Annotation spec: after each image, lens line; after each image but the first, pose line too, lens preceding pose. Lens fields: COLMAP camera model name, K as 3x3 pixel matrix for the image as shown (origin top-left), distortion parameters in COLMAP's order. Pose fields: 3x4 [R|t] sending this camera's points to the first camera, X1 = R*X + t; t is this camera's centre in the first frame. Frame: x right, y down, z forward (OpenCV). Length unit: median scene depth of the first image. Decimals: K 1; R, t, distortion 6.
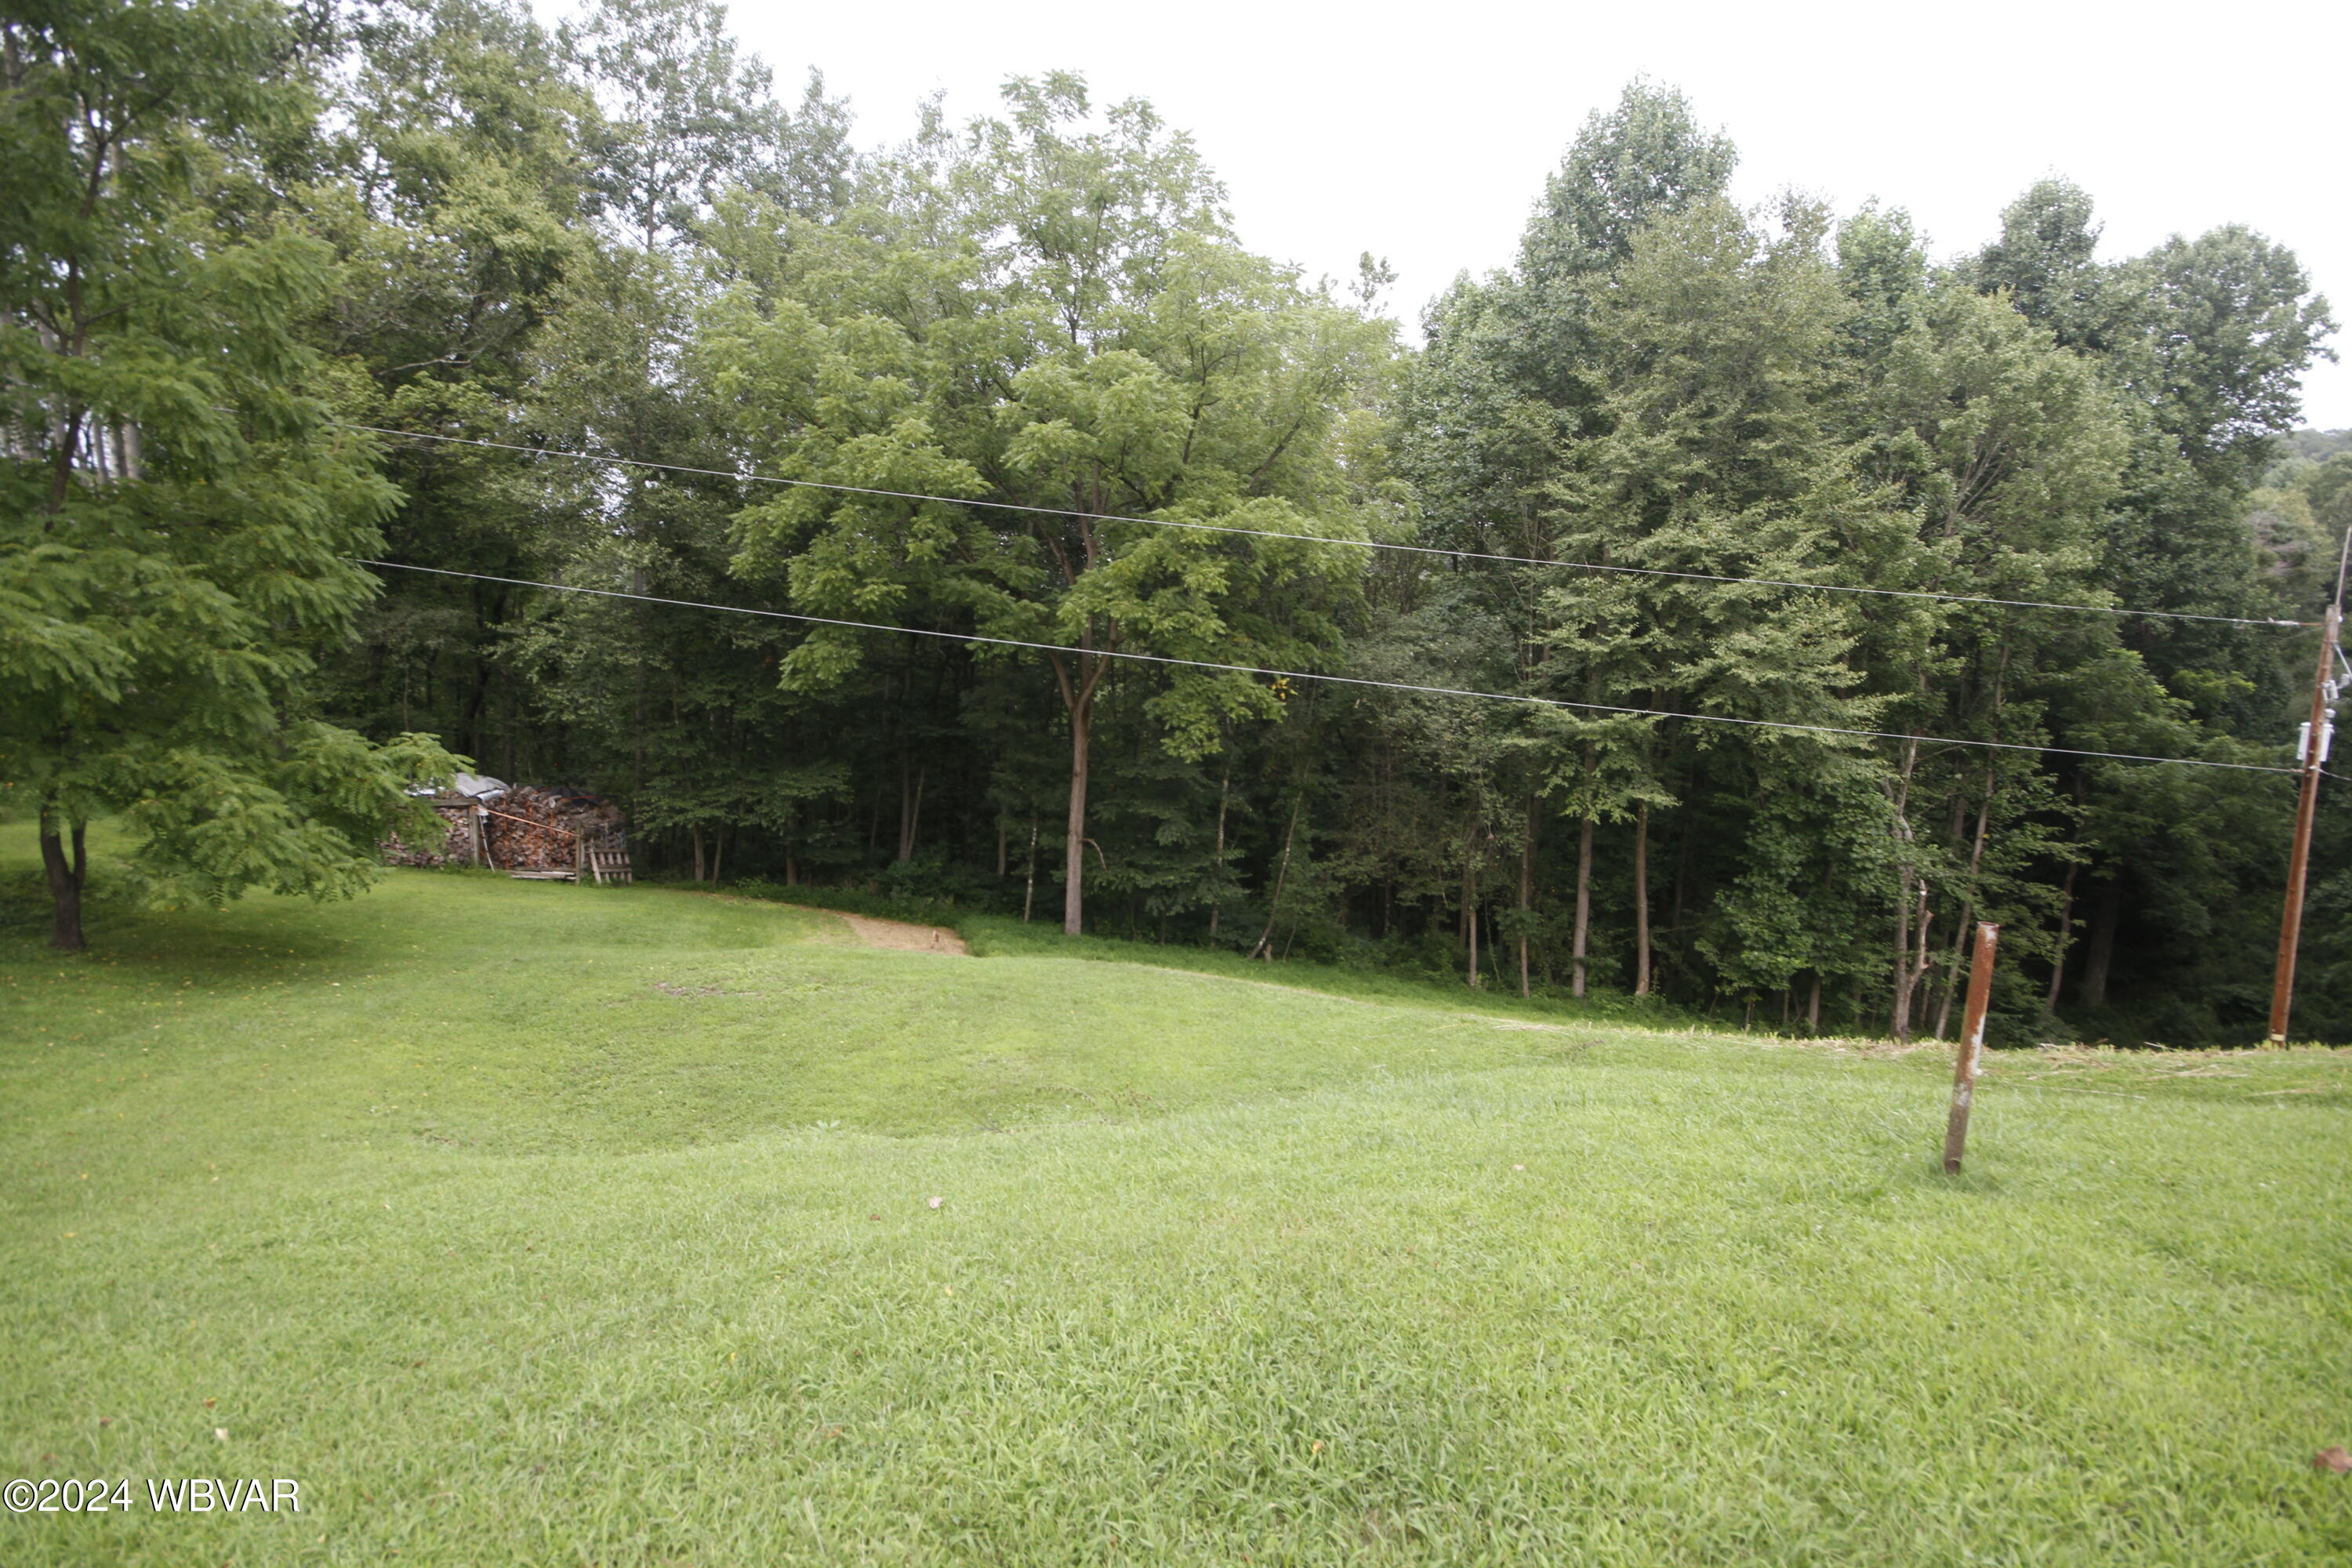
lens RADIAL K [[1086.7, 0, 1189.1], [0, 1086.7, 815.1], [0, 0, 1]] dist [0.000044, -0.001772]
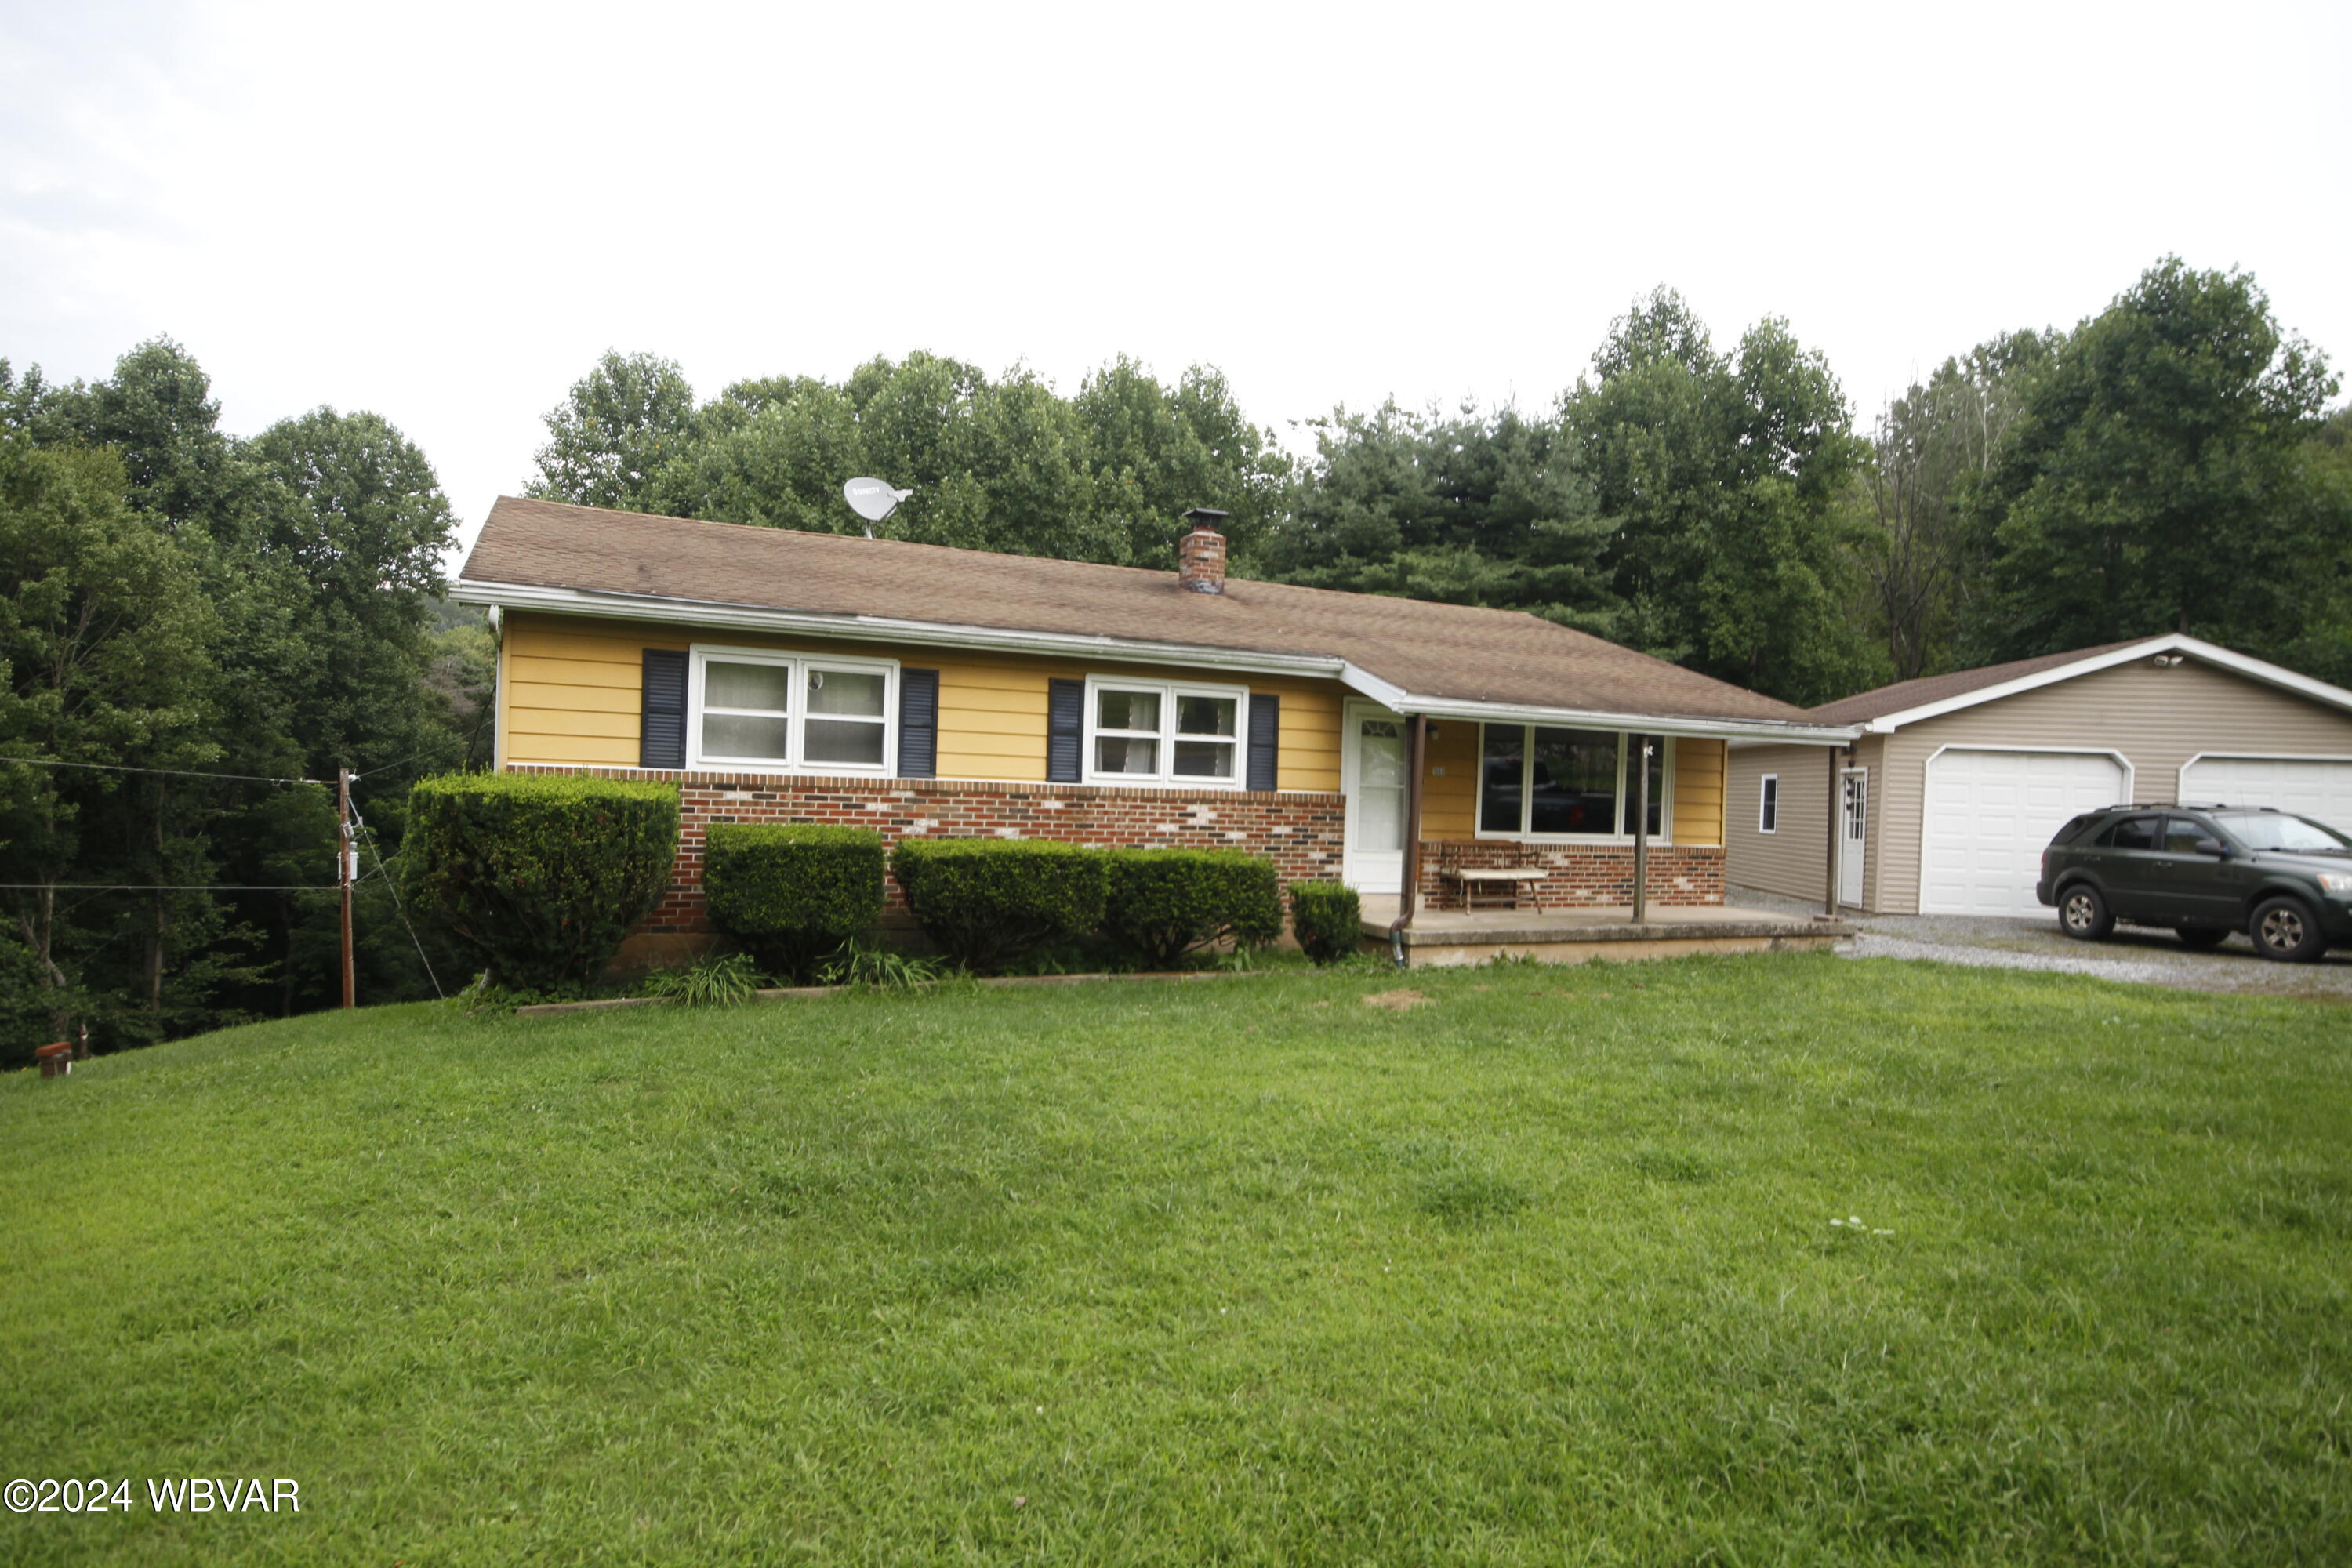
lens RADIAL K [[1281.8, 0, 1194.8], [0, 1281.8, 810.5], [0, 0, 1]] dist [0.005581, 0.001315]
pose [[0.319263, -0.022727, 0.947394, -0.119521], [0.130174, 0.991288, -0.020087, 0.026246], [-0.938683, 0.129739, 0.319440, -0.394489]]
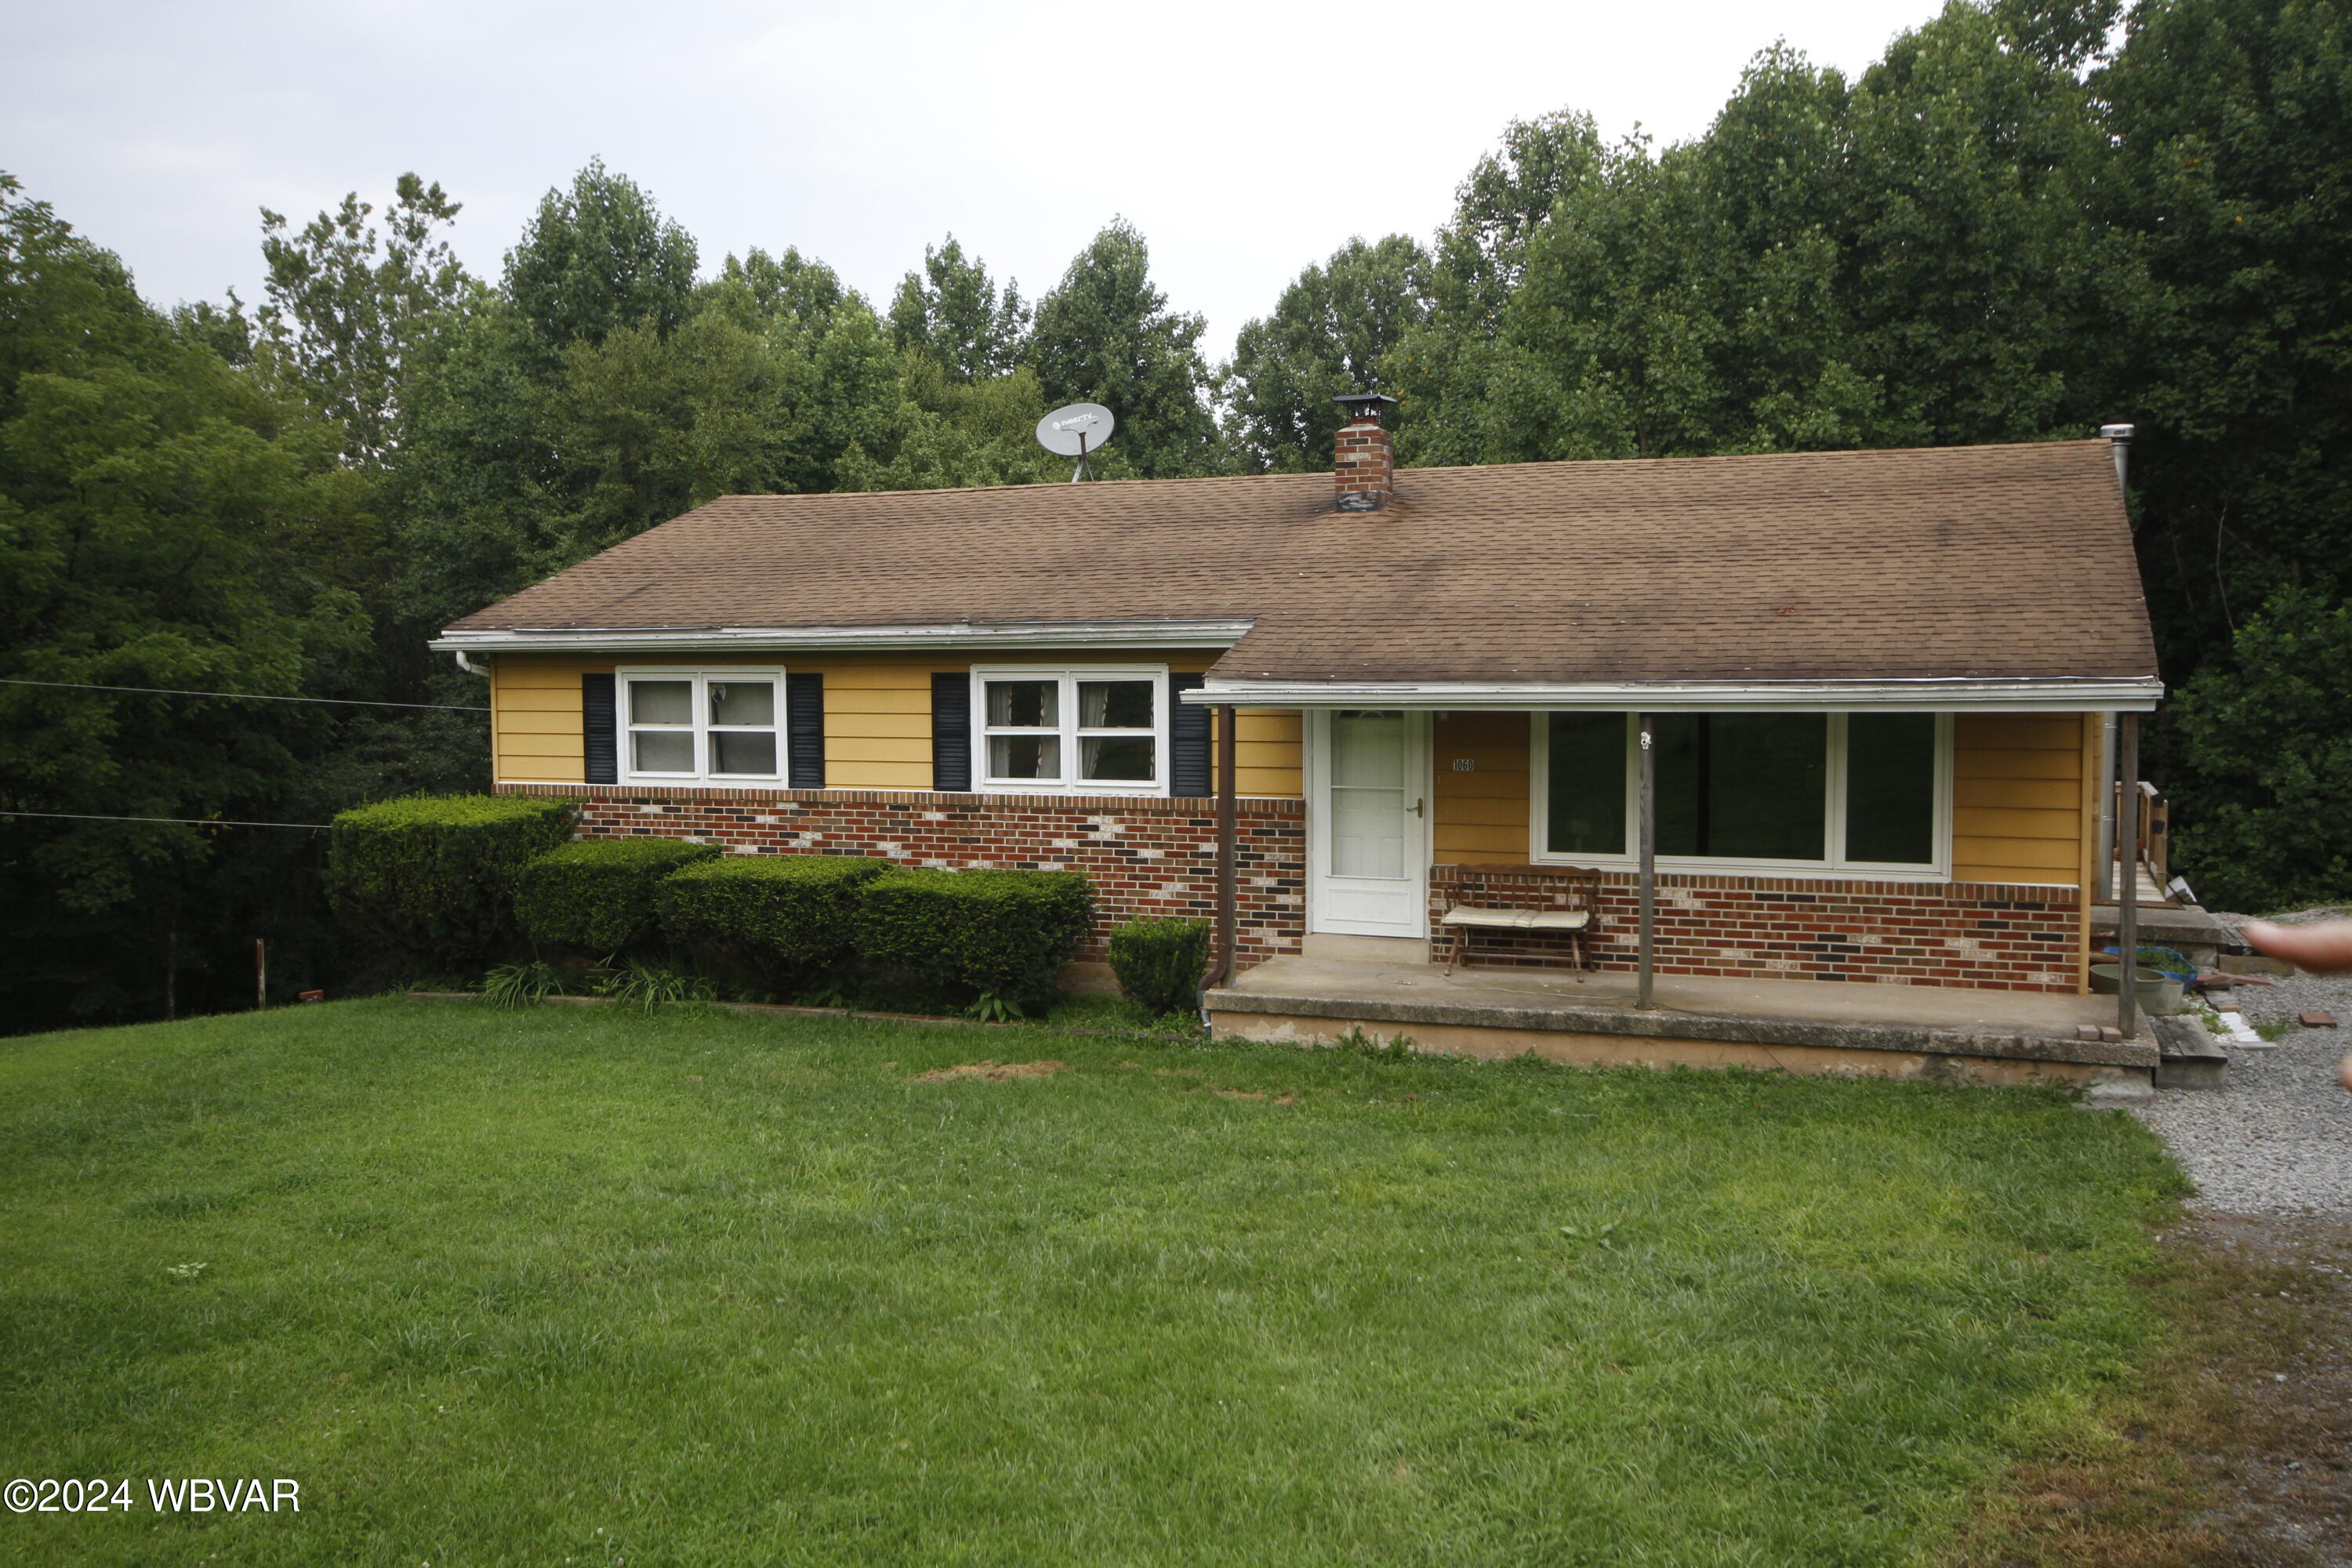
lens RADIAL K [[2027.4, 0, 1193.7], [0, 2027.4, 817.6], [0, 0, 1]] dist [-0.019206, 0.094330]
pose [[0.907043, -0.061381, 0.416540, 0.119518], [0.095084, 0.993621, -0.060631, 0.057368], [-0.410162, 0.094601, 0.907093, -0.843235]]
